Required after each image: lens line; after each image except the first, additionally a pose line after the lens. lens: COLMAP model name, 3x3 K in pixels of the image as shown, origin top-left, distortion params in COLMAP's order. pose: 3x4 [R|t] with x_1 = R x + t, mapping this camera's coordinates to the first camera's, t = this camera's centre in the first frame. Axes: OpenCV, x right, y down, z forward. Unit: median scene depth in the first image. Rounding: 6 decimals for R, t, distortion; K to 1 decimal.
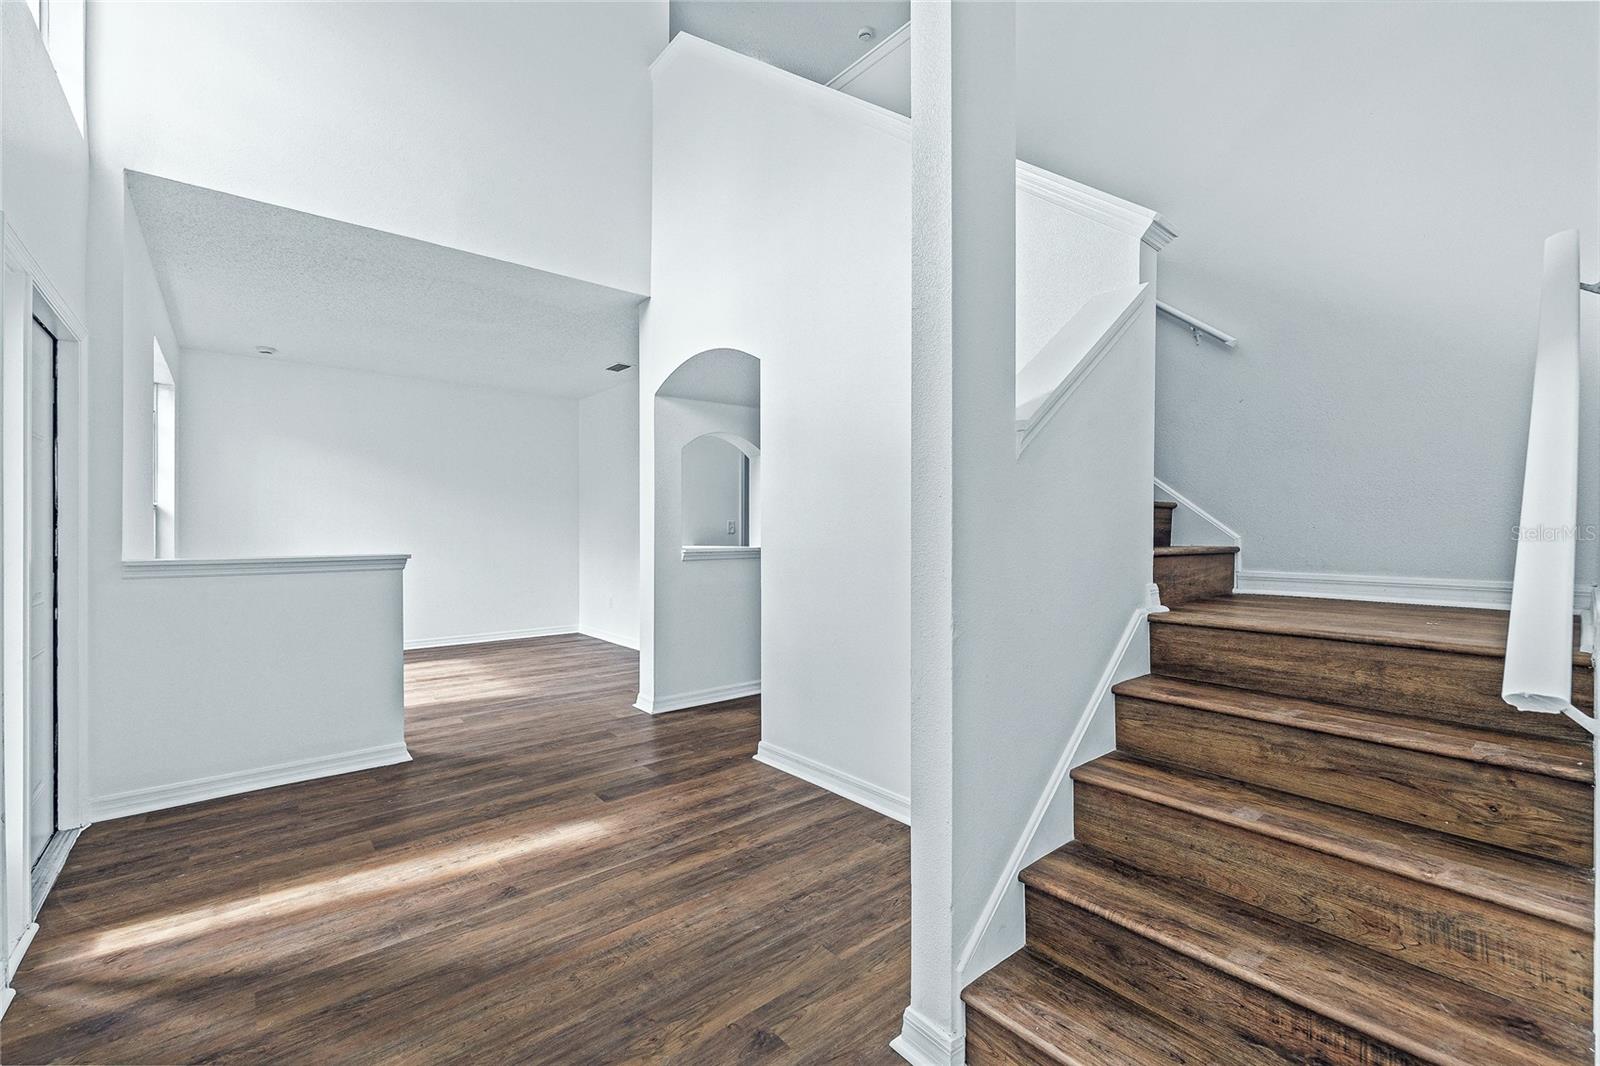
lens RADIAL K [[667.8, 0, 801.3], [0, 667.8, 530.1], [0, 0, 1]] dist [-0.000430, 0.000447]
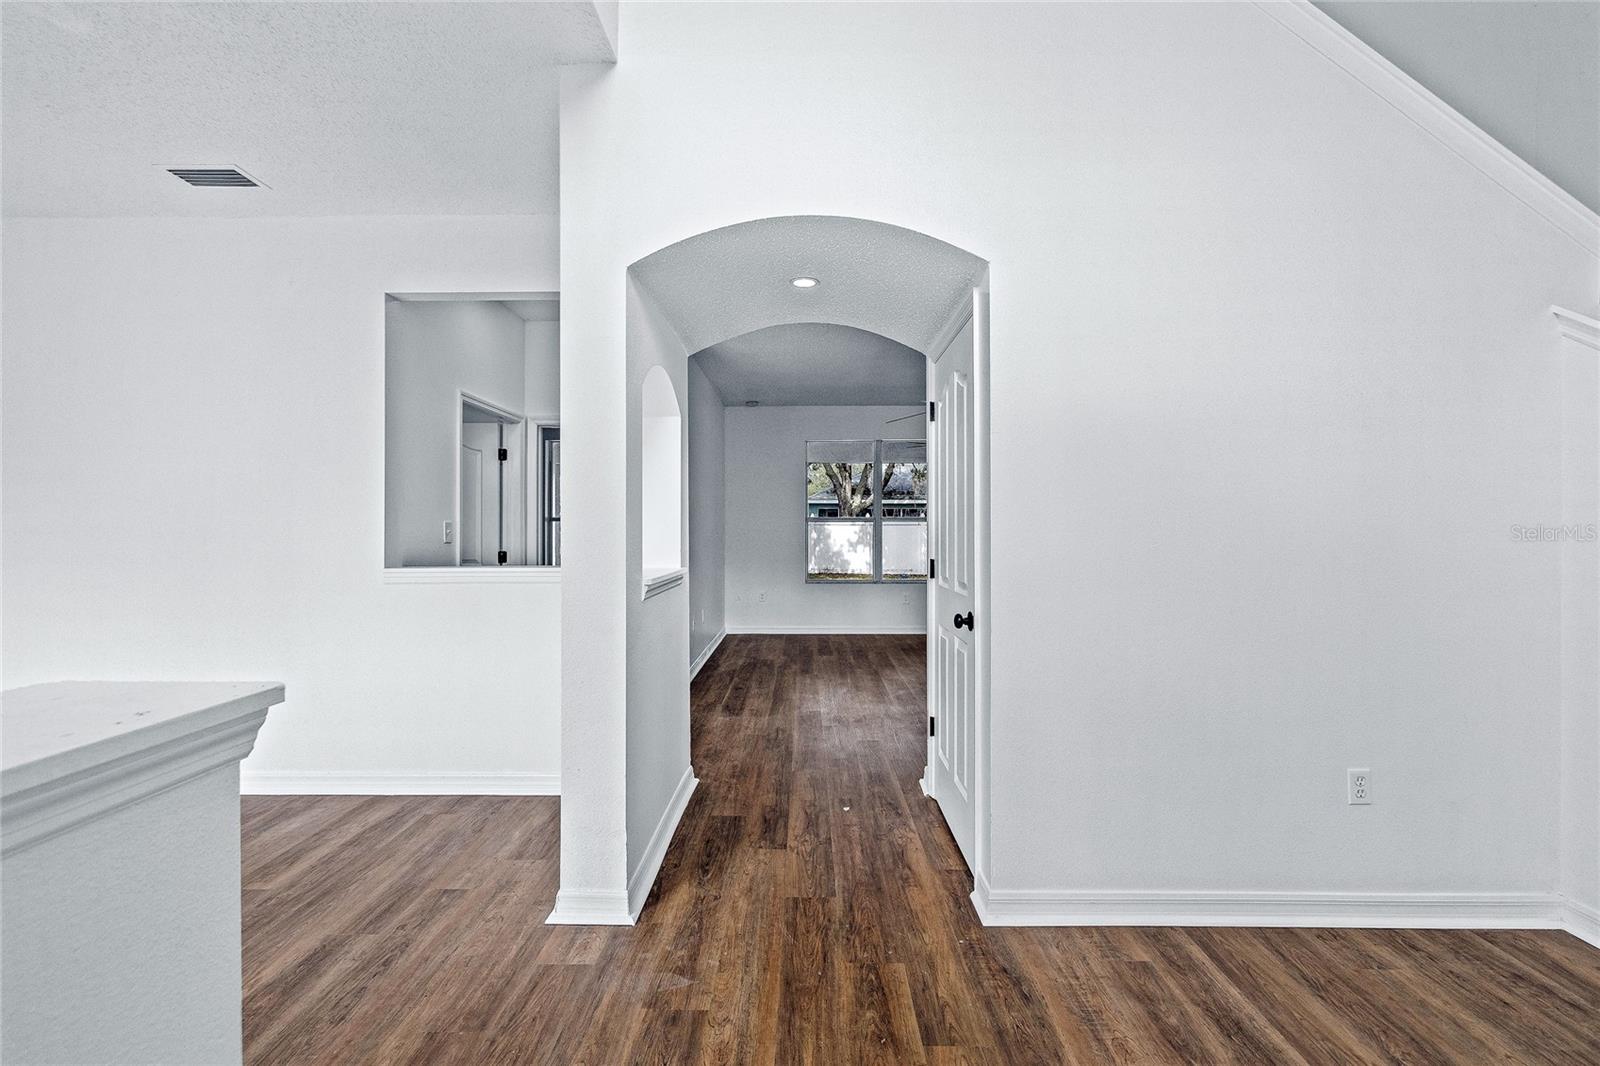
lens RADIAL K [[667.8, 0, 798.1], [0, 667.8, 532.0], [0, 0, 1]] dist [-0.000430, 0.000447]
pose [[0.658347, 0.007856, 0.752674, -0.622622], [-0.000994, 0.999954, -0.009568, 0.000362], [-0.752714, 0.005551, 0.658324, 0.730010]]
